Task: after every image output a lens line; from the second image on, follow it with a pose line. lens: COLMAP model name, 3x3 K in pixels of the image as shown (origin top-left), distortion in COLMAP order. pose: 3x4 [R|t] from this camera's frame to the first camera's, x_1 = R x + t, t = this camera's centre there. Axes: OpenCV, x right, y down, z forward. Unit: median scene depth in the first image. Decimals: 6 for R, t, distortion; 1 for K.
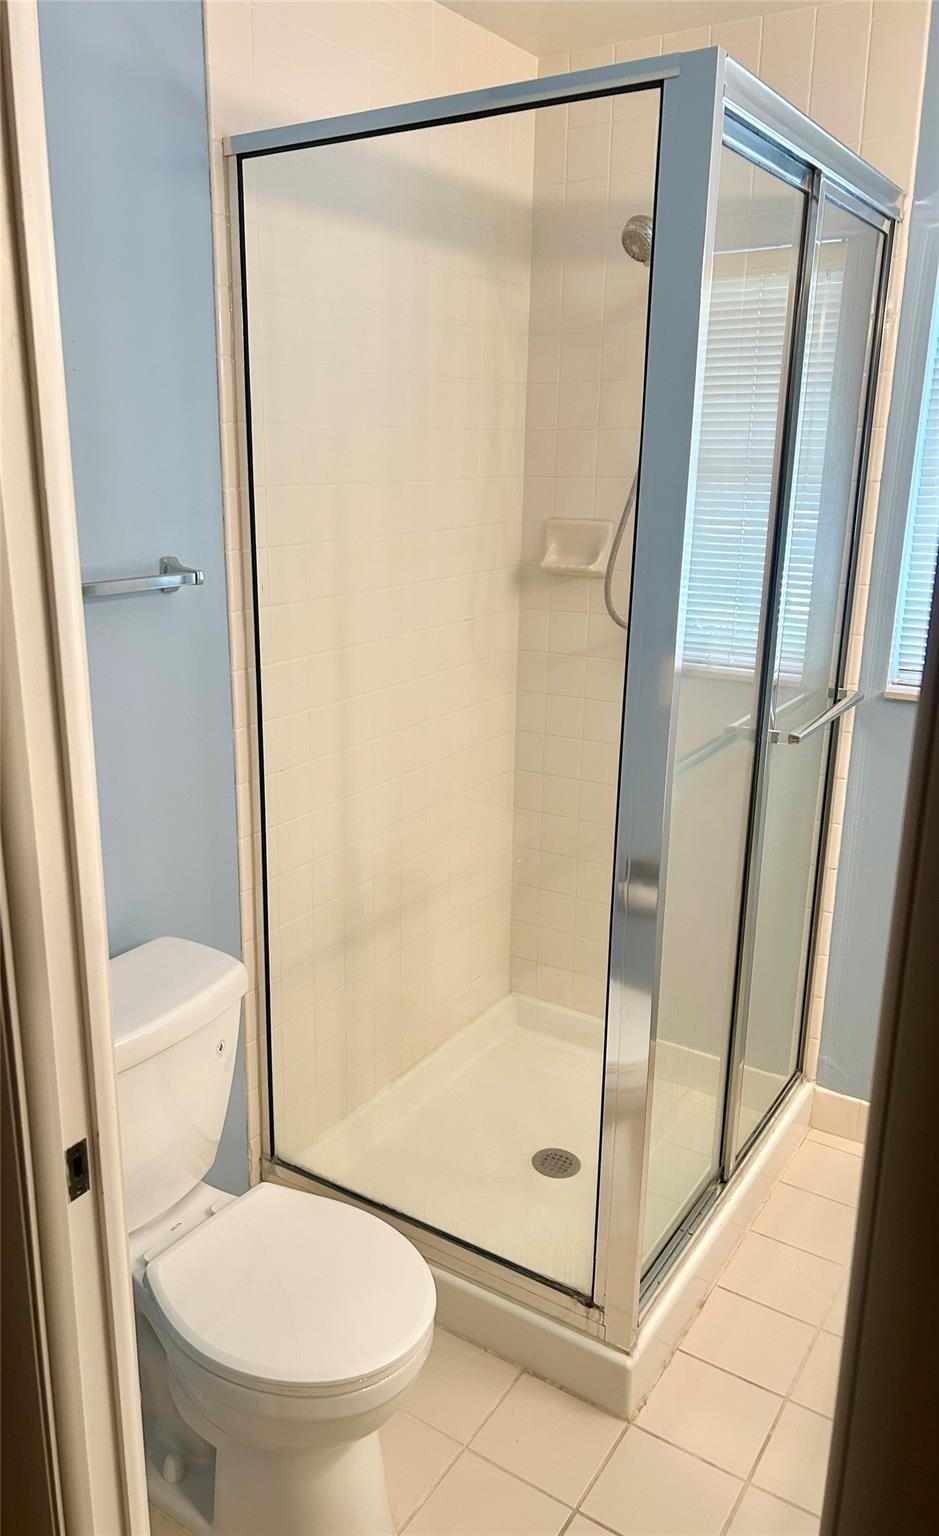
lens RADIAL K [[1149.9, 0, 453.0], [0, 1149.9, 765.8], [0, 0, 1]] dist [0.011833, 0.004980]
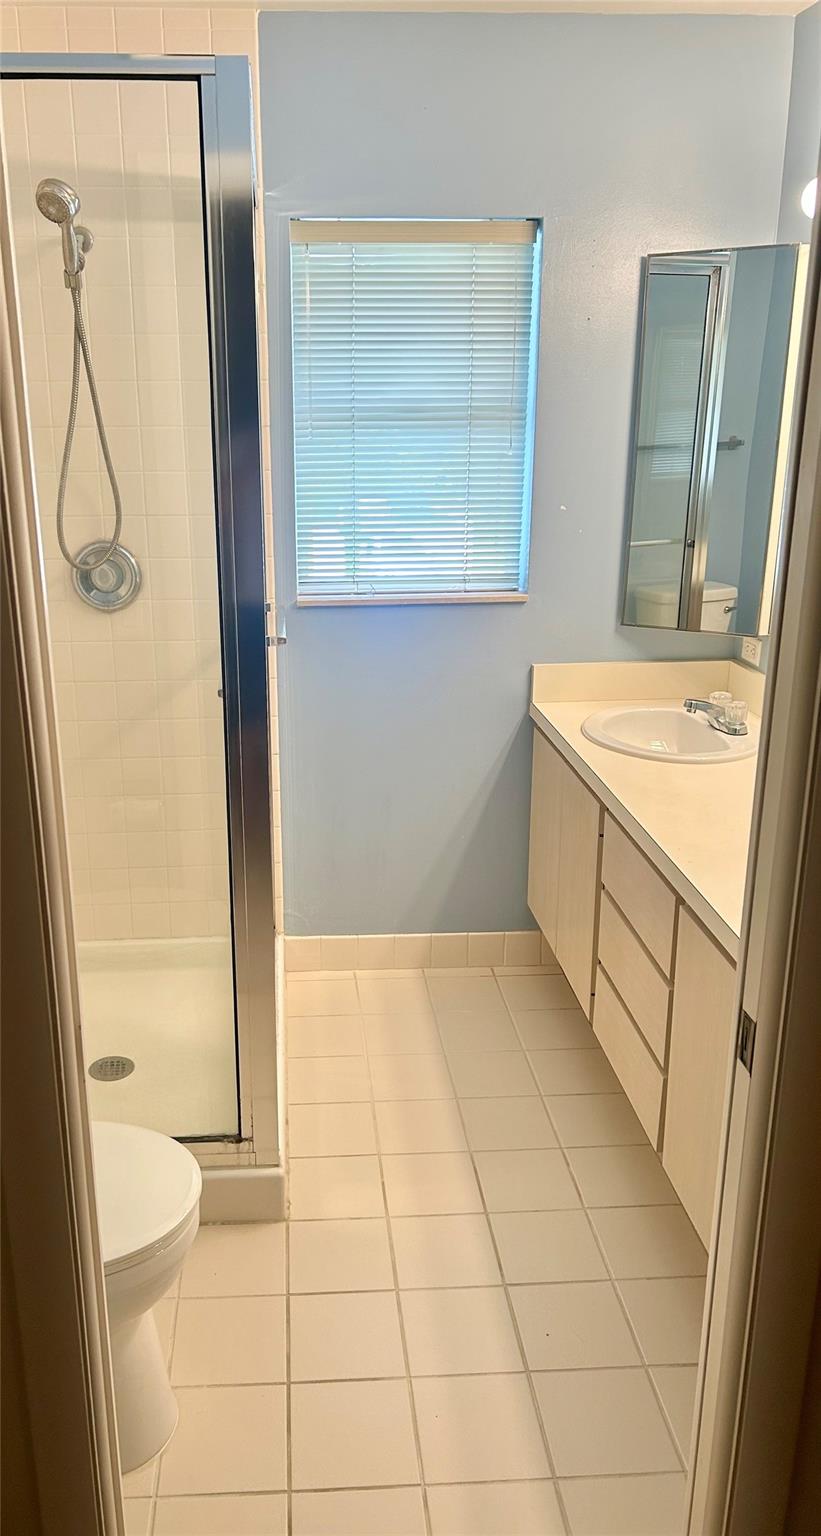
lens RADIAL K [[1118.2, 0, 348.8], [0, 1118.2, 755.4], [0, 0, 1]] dist [0.041395, -0.004544]
pose [[0.804013, -0.185250, 0.565018, -0.361237], [0.168240, 0.982275, 0.082652, 0.009893], [-0.570314, 0.028605, 0.820929, -0.006440]]
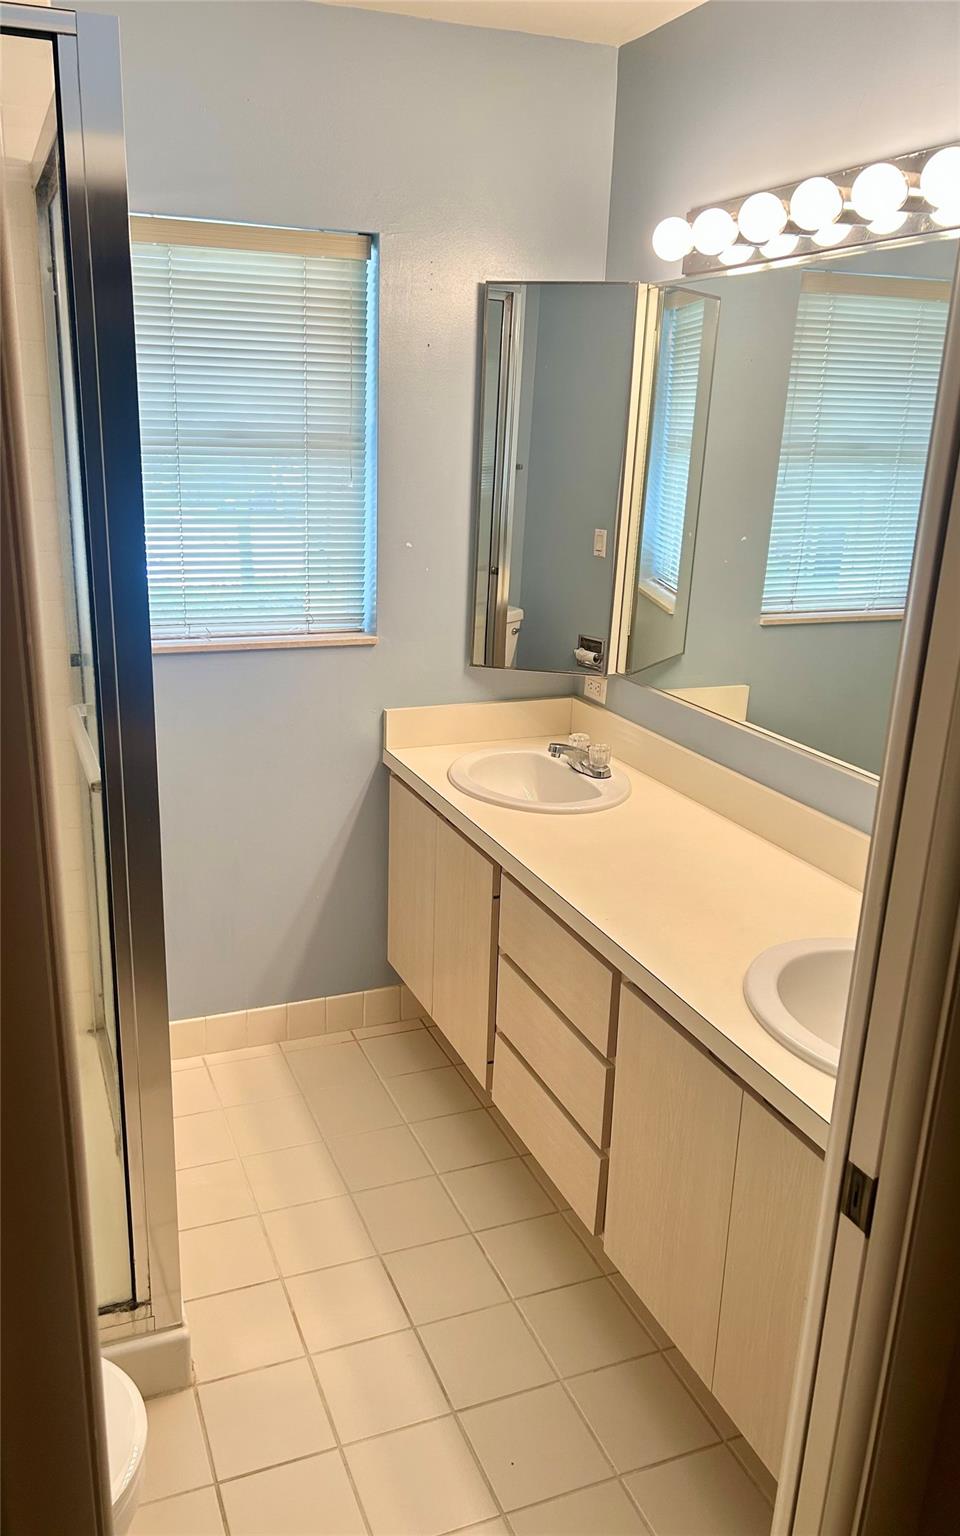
lens RADIAL K [[1125.6, 0, 422.8], [0, 1125.6, 772.9], [0, 0, 1]] dist [0.055805, -0.043478]
pose [[0.593685, -0.233575, 0.770052, -0.377209], [0.191219, 0.970485, 0.146948, -0.070784], [-0.781648, 0.060008, 0.620827, 0.175543]]
